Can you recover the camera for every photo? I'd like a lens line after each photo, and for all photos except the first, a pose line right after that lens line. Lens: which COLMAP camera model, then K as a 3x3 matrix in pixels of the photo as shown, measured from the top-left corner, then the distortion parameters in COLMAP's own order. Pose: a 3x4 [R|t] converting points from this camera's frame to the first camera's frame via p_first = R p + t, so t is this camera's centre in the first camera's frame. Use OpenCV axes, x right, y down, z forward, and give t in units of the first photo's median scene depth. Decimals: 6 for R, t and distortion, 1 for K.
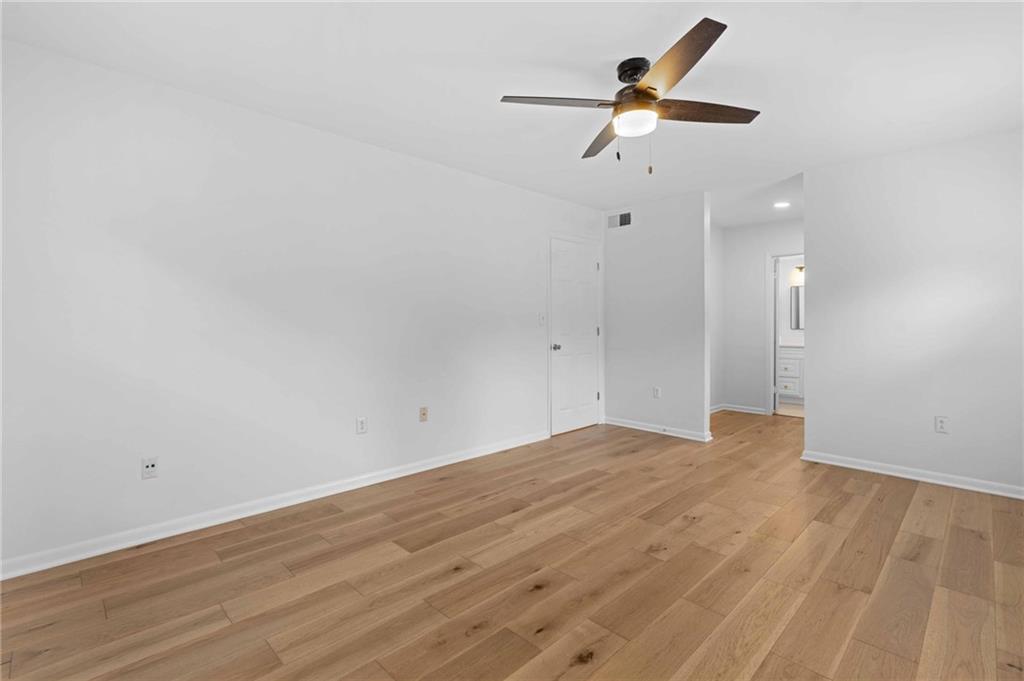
lens RADIAL K [[462.3, 0, 514.1], [0, 462.3, 327.6], [0, 0, 1]] dist [0.001169, 0.000351]
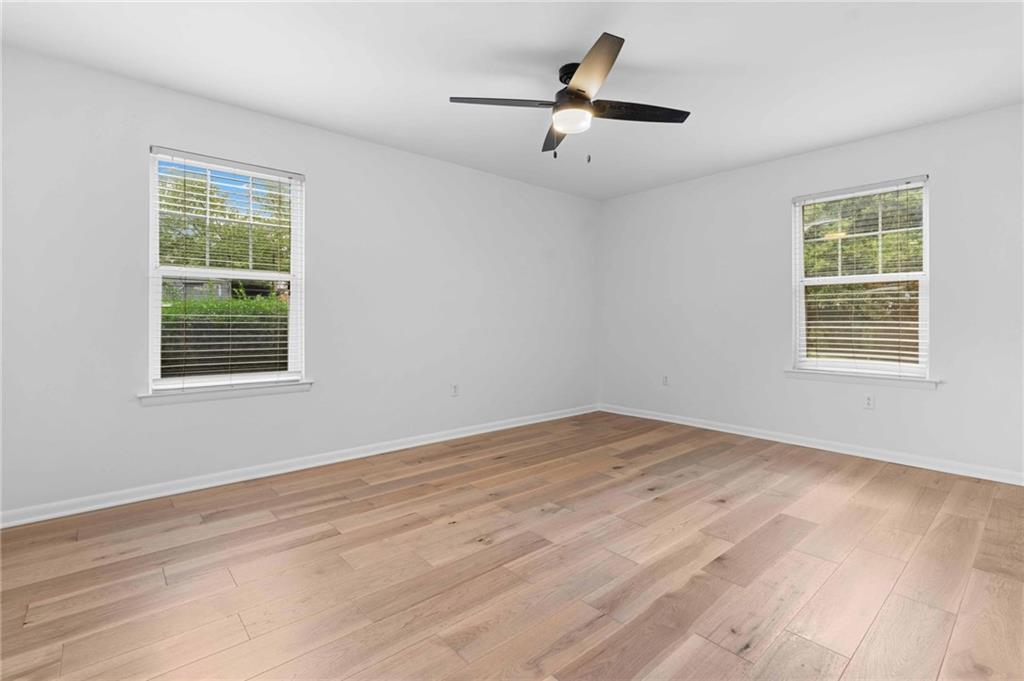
lens RADIAL K [[462.3, 0, 514.1], [0, 462.3, 327.6], [0, 0, 1]] dist [0.001169, 0.000351]
pose [[-0.998183, -0.007411, 0.059796, 0.326576], [-0.006949, 0.999944, 0.007931, 0.044807], [-0.059852, 0.007501, -0.998179, 2.036993]]
